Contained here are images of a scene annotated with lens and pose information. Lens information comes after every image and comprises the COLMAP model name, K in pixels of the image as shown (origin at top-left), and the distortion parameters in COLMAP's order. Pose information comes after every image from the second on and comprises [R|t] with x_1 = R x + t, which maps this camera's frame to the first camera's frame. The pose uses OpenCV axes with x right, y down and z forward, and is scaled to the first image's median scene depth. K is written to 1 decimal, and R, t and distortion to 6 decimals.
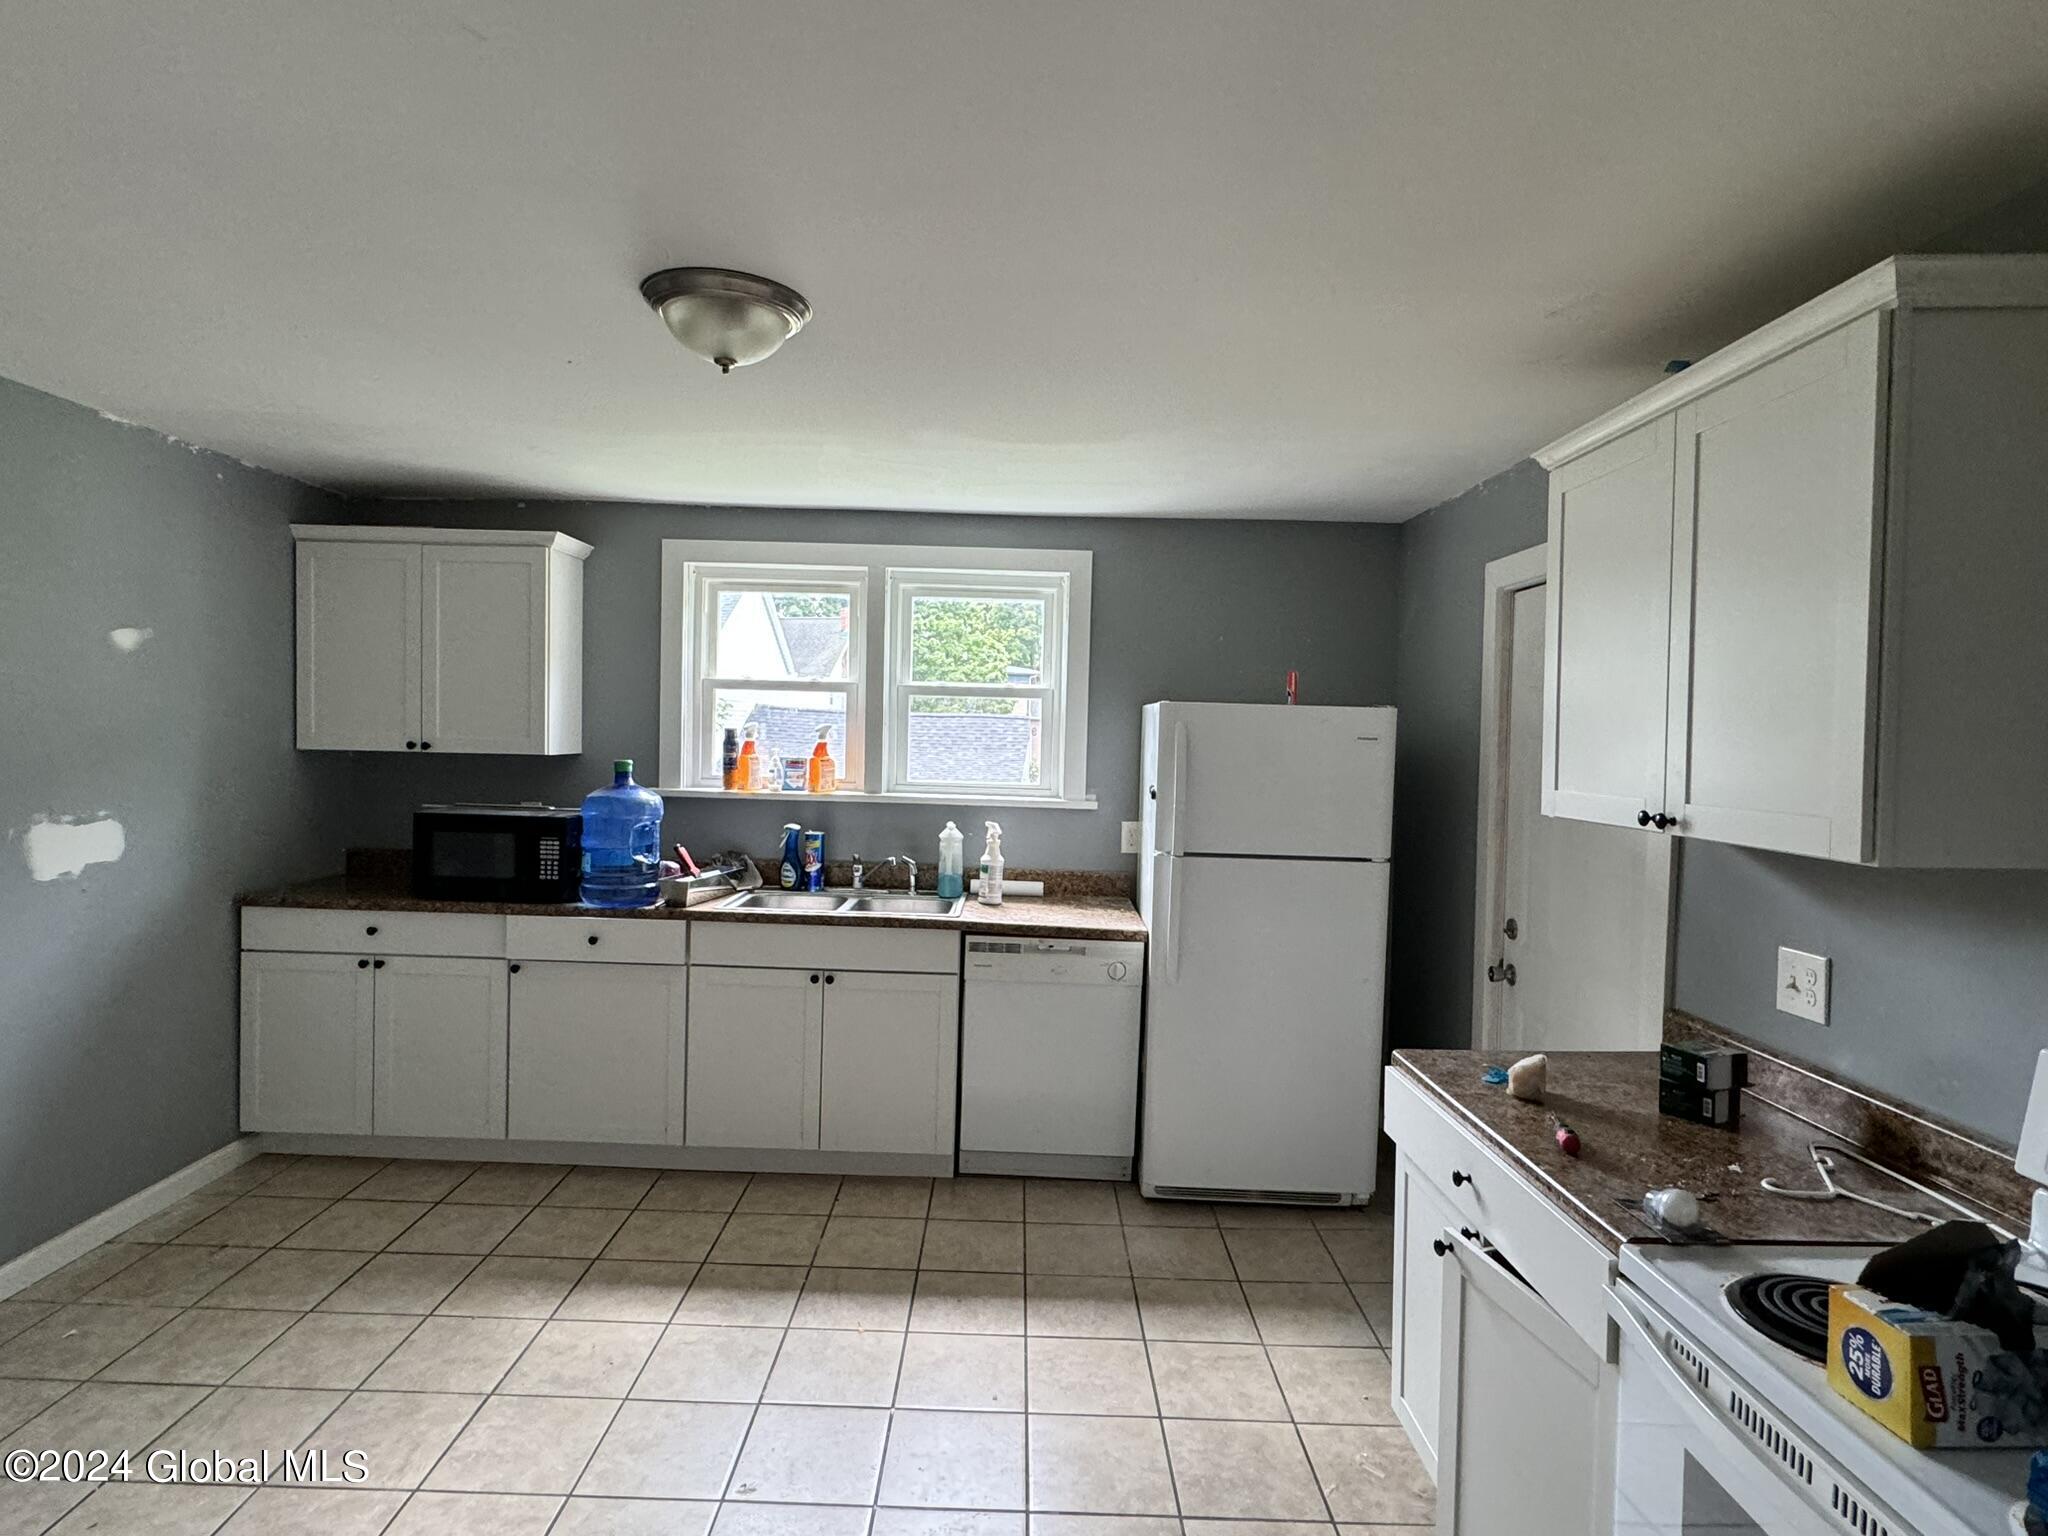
lens RADIAL K [[1071.5, 0, 1020.9], [0, 1071.5, 771.3], [0, 0, 1]] dist [-0.002421, 0.001644]
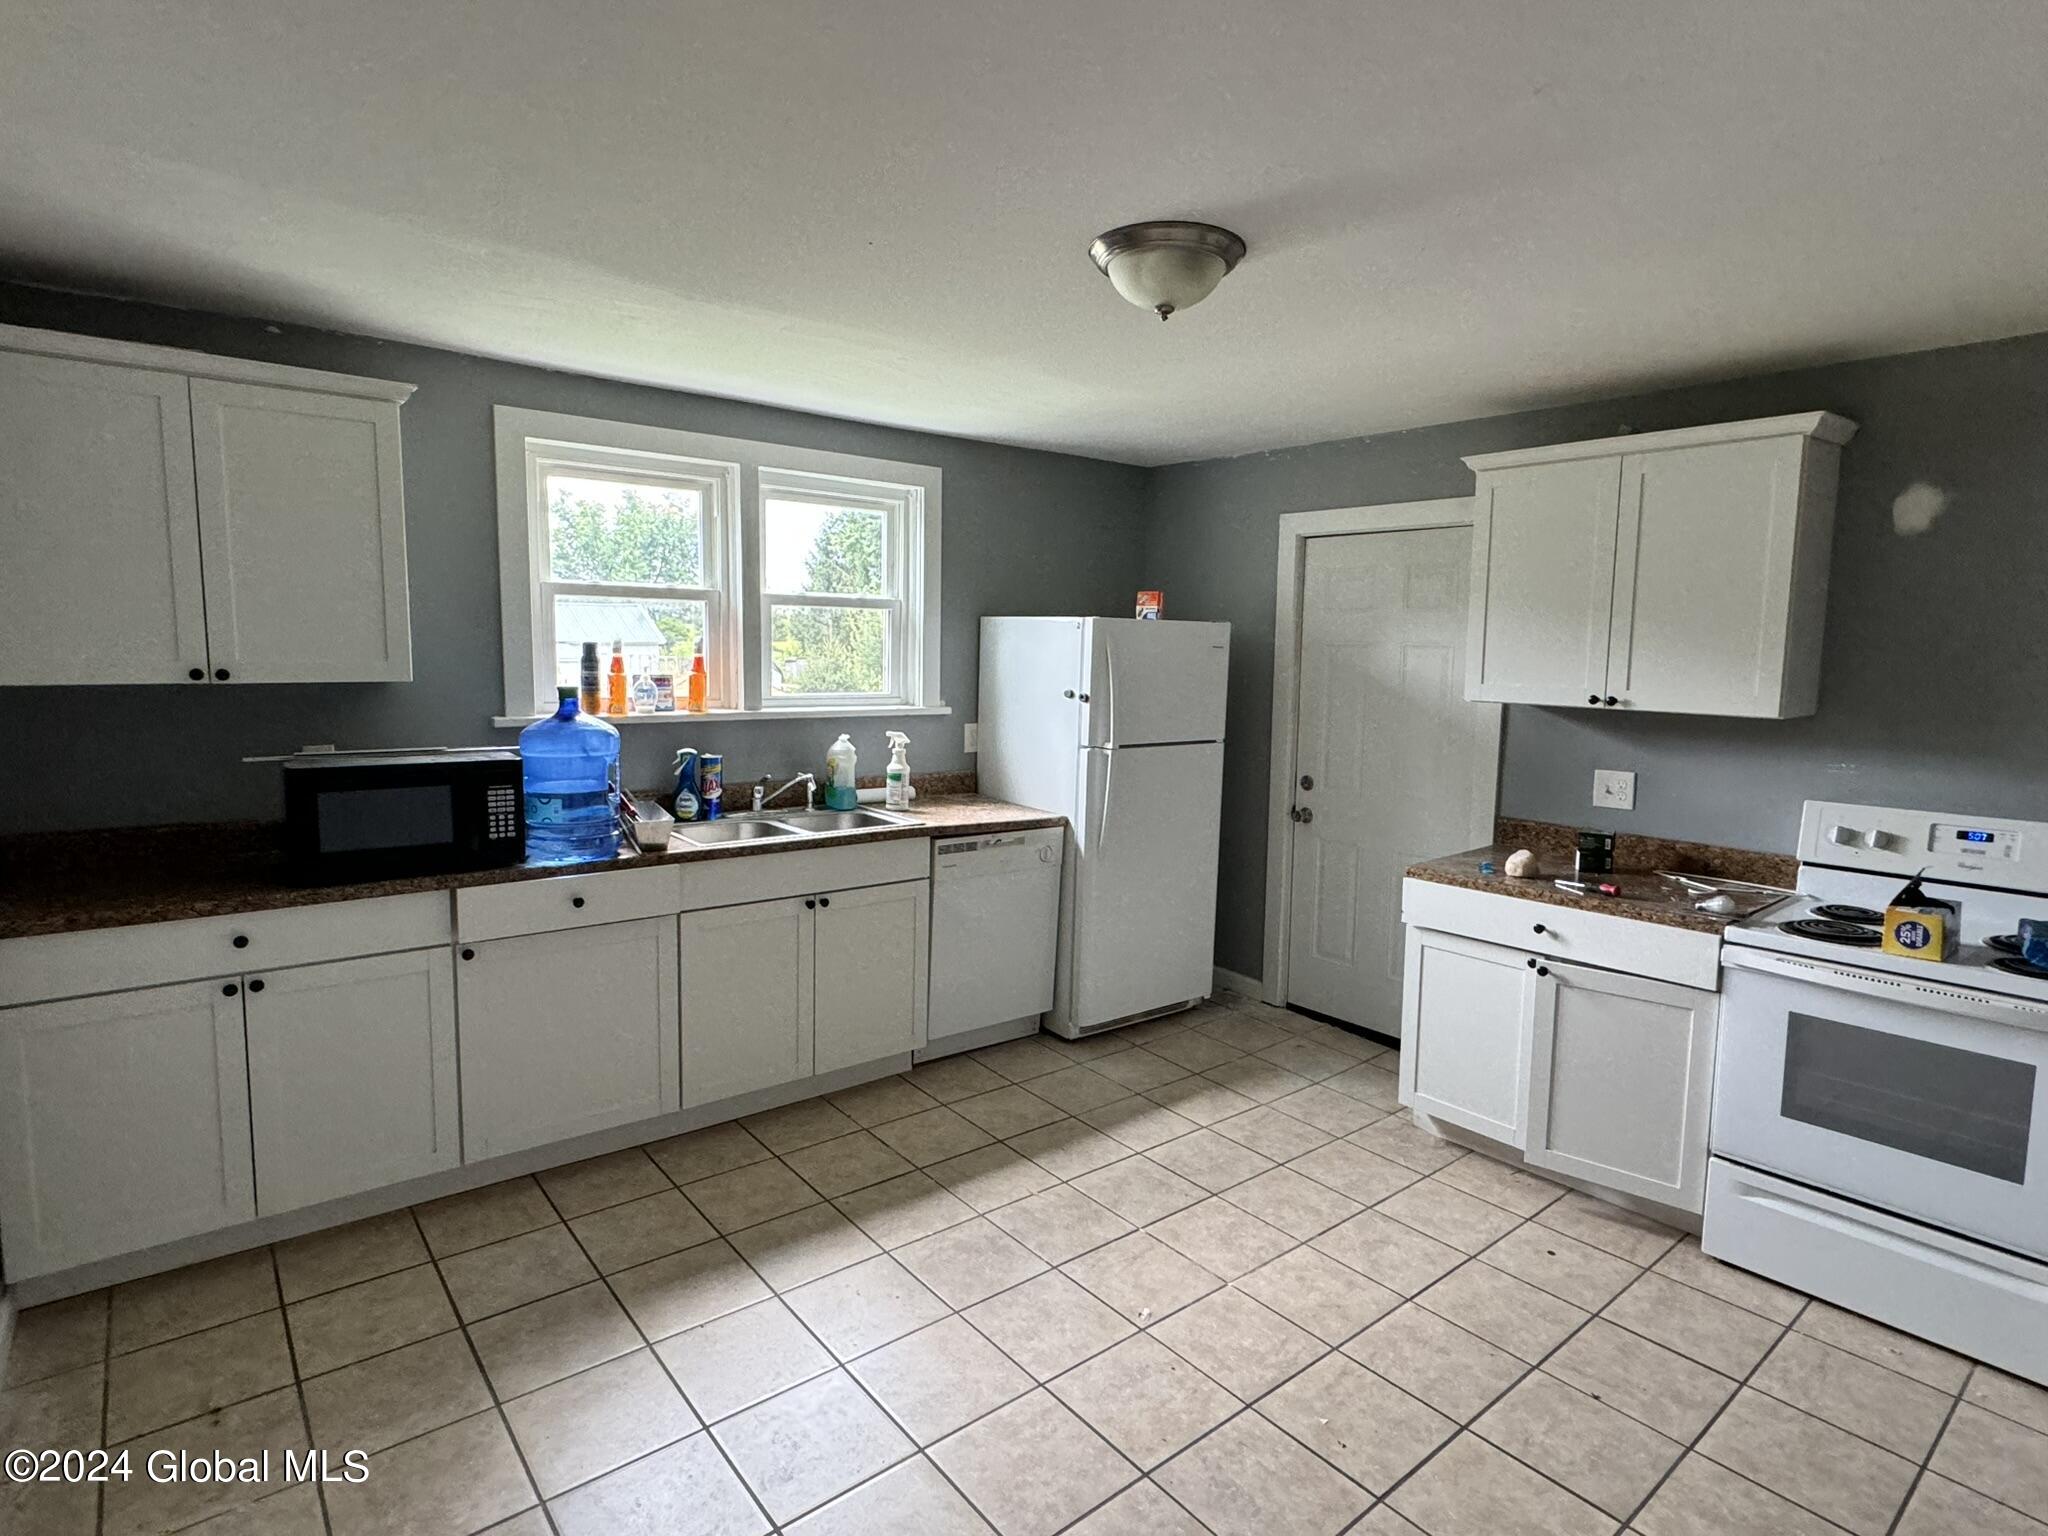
lens RADIAL K [[1071.5, 0, 1020.0], [0, 1071.5, 761.2], [0, 0, 1]] dist [-0.002421, 0.001644]
pose [[0.776515, -0.081605, 0.624792, -0.635660], [0.023796, 0.994669, 0.100340, -0.027157], [-0.629650, -0.063048, 0.774317, 0.139521]]
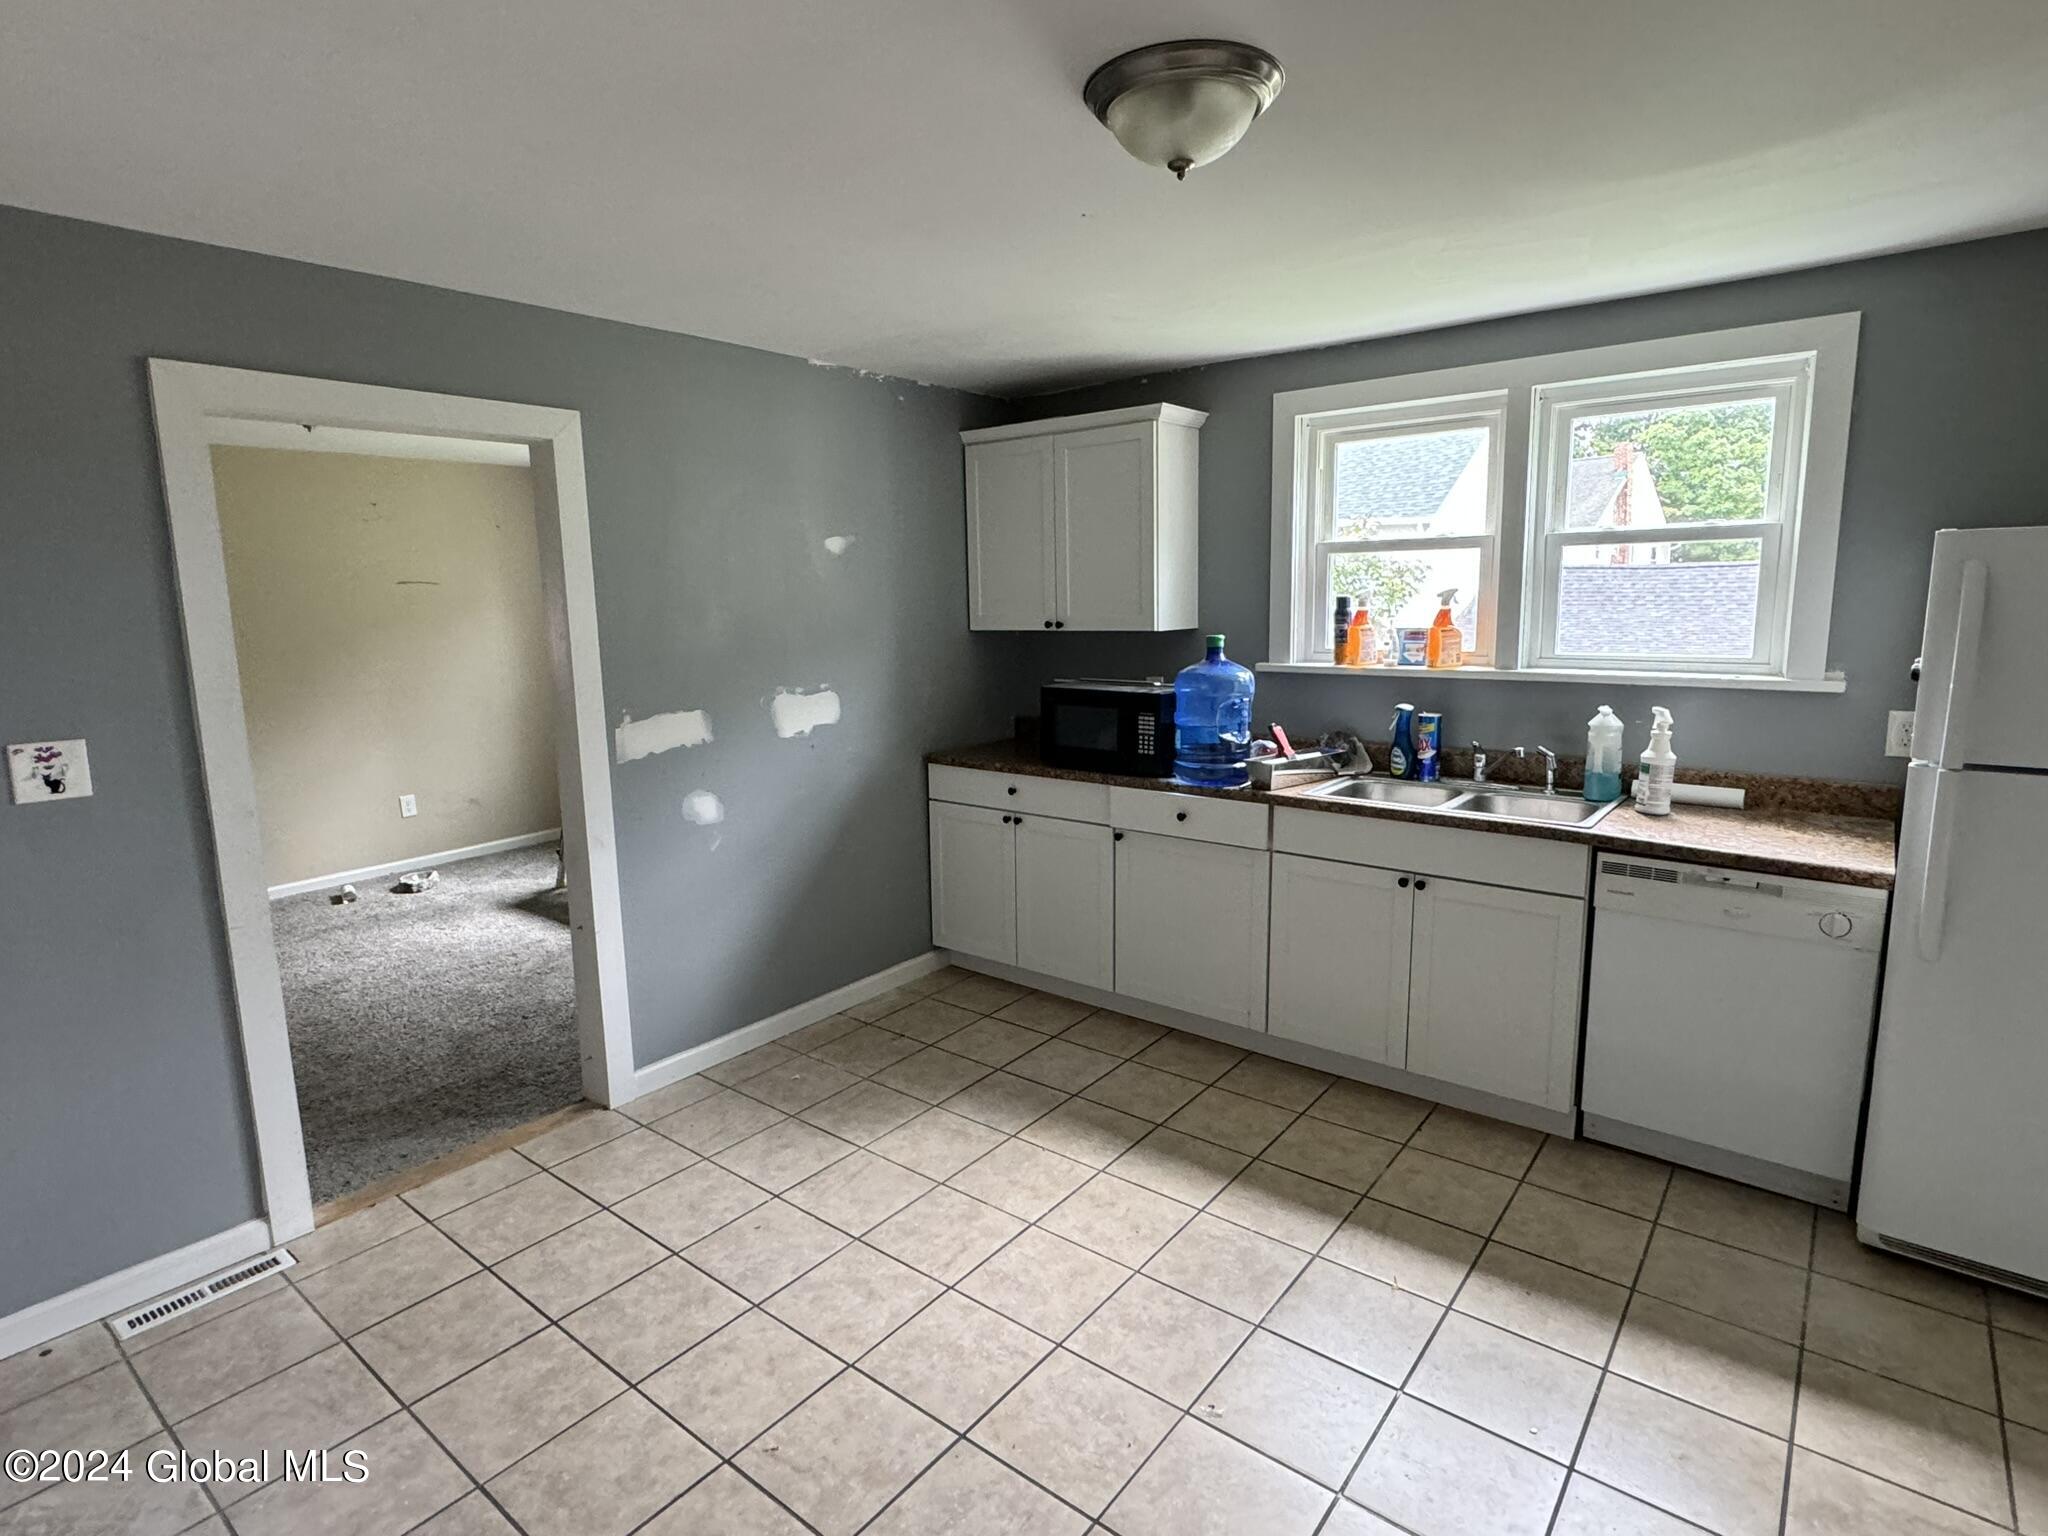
lens RADIAL K [[1071.5, 0, 1017.9], [0, 1071.5, 763.8], [0, 0, 1]] dist [-0.002421, 0.001644]
pose [[0.779346, 0.057046, -0.623992, 0.103542], [0.016083, 0.993698, 0.110933, -0.005395], [0.626388, -0.096491, 0.773517, 0.130023]]
